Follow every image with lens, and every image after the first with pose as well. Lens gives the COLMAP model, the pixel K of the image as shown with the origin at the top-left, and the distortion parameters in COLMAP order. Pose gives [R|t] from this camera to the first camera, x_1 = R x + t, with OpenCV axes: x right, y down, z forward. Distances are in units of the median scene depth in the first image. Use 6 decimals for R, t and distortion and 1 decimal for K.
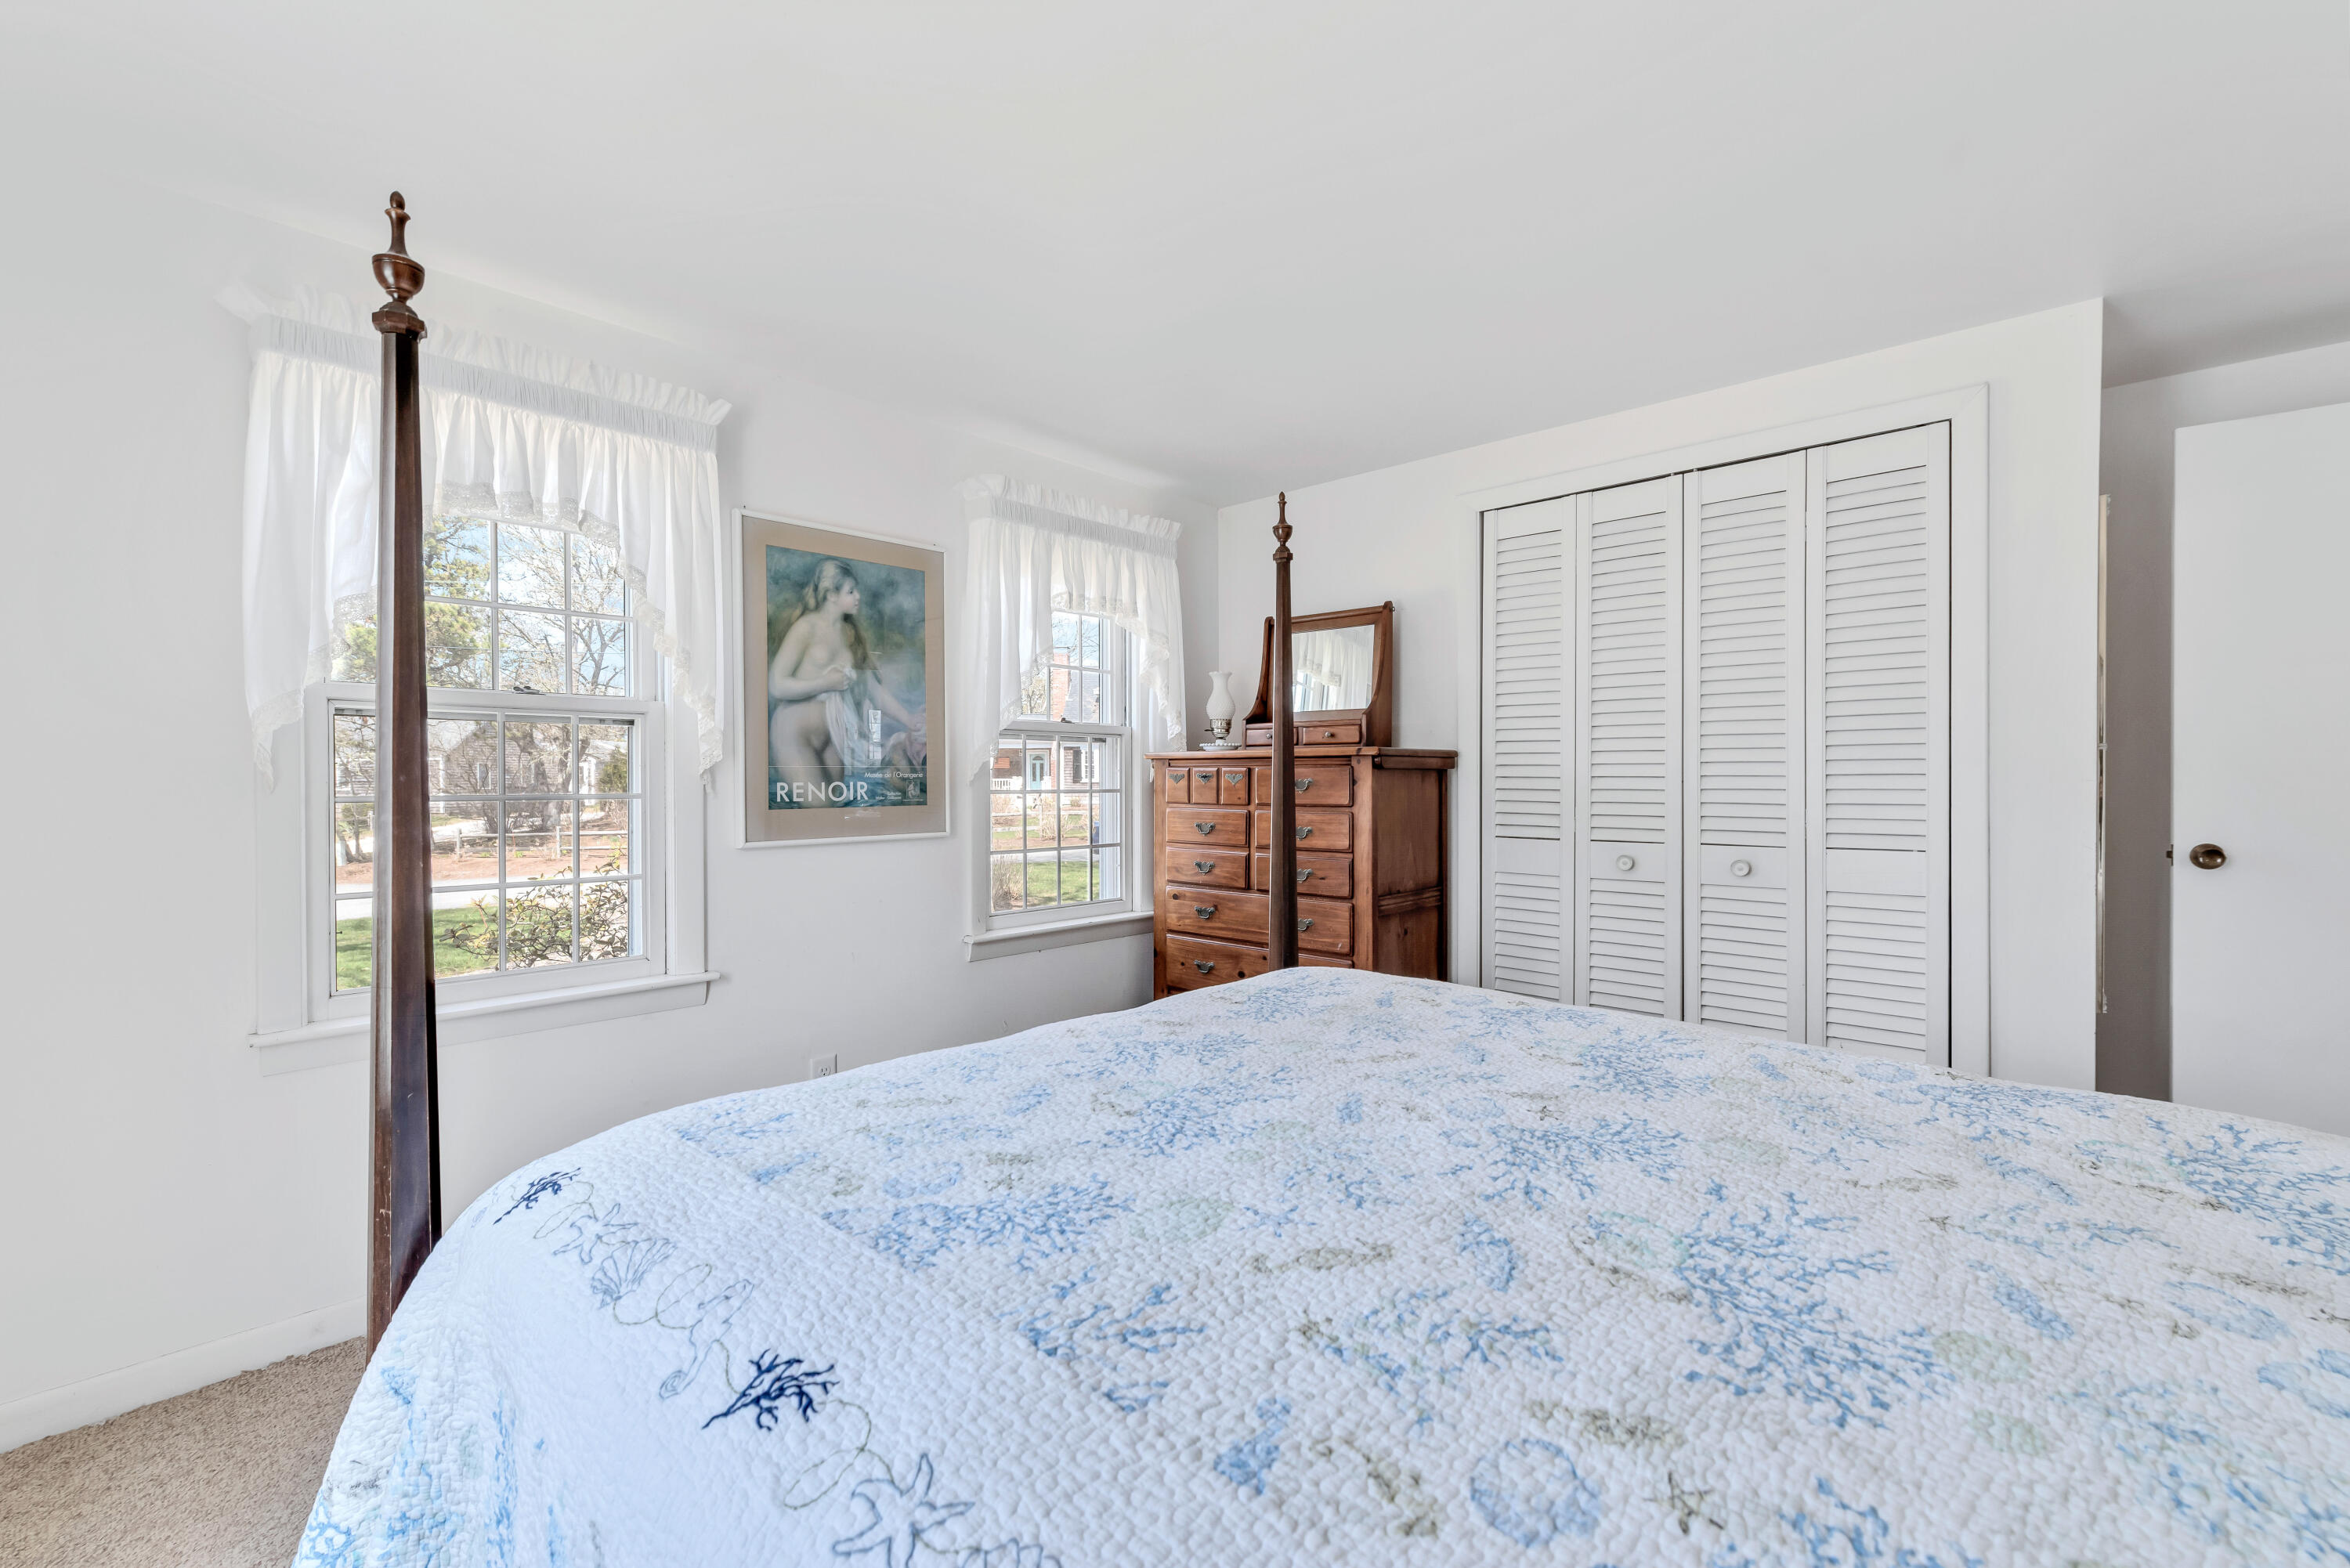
lens RADIAL K [[1012.6, 0, 1173.5], [0, 1012.6, 788.6], [0, 0, 1]] dist [0.000086, 0.000432]
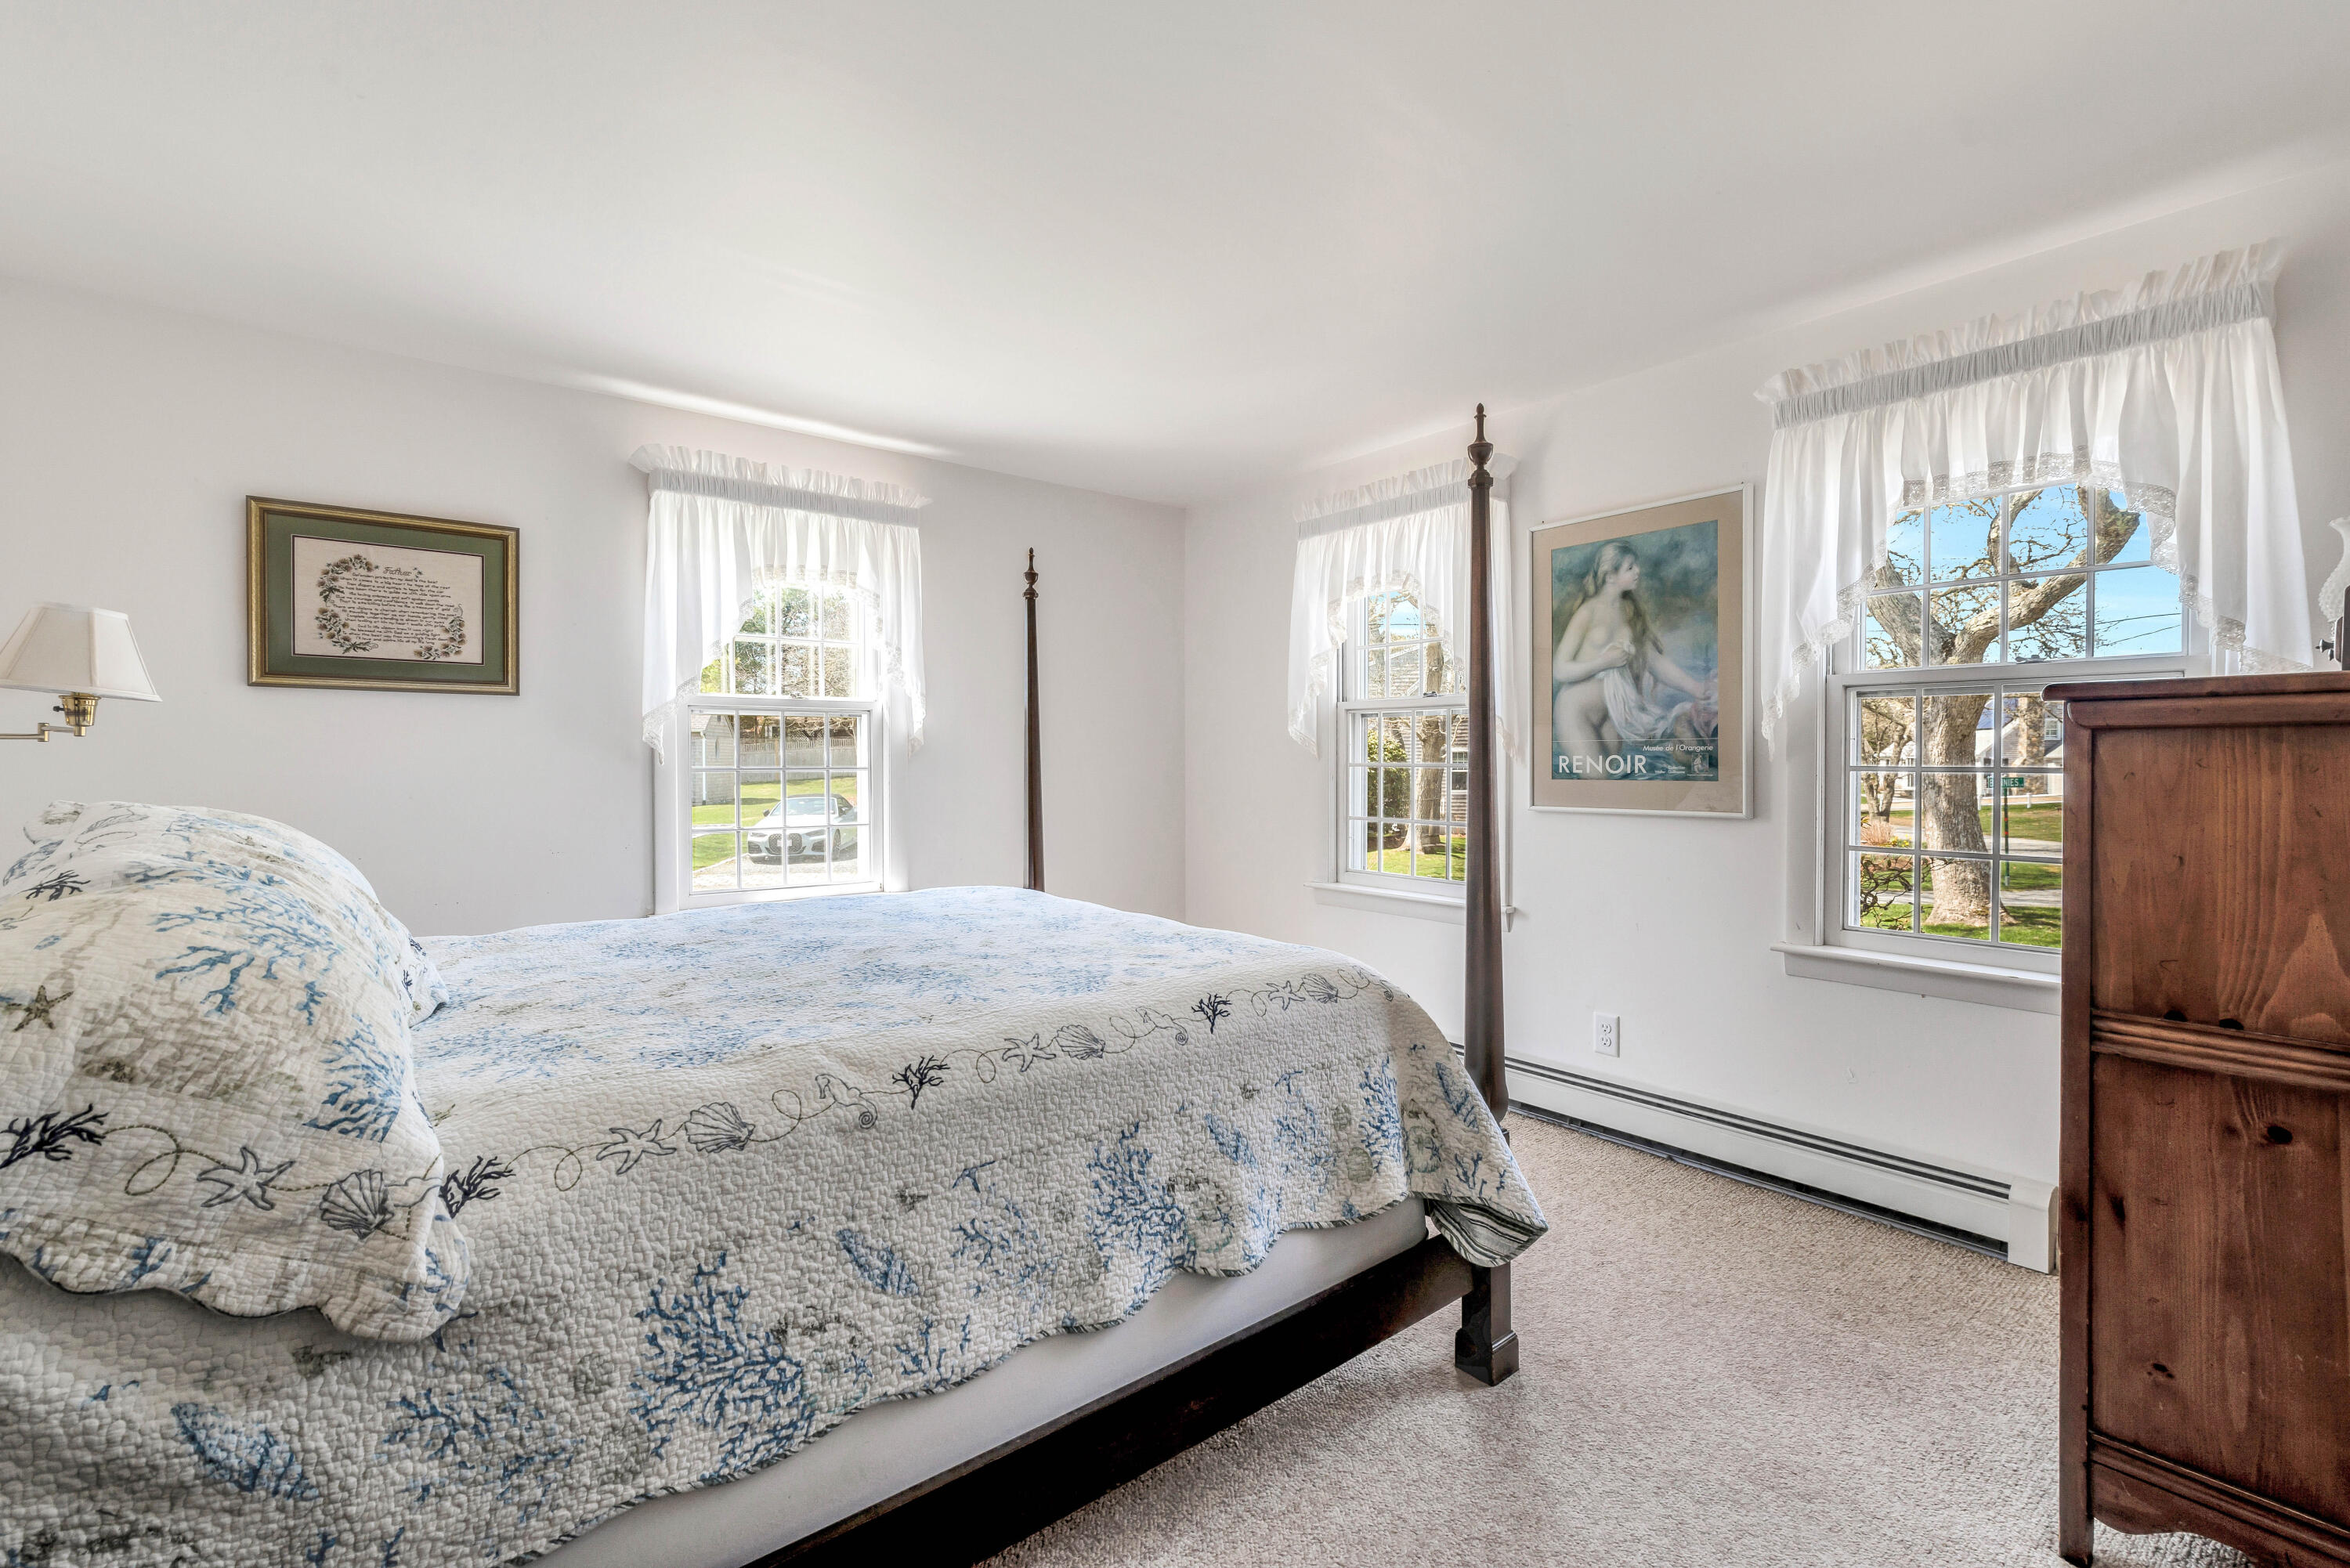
lens RADIAL K [[1017.3, 0, 1170.3], [0, 1017.3, 794.4], [0, 0, 1]] dist [0.000649, 0.000092]
pose [[-0.158169, 0.038640, -0.986656, 0.769254], [-0.007972, 0.999151, 0.040408, -0.004980], [0.987380, 0.014257, -0.157726, 0.707664]]
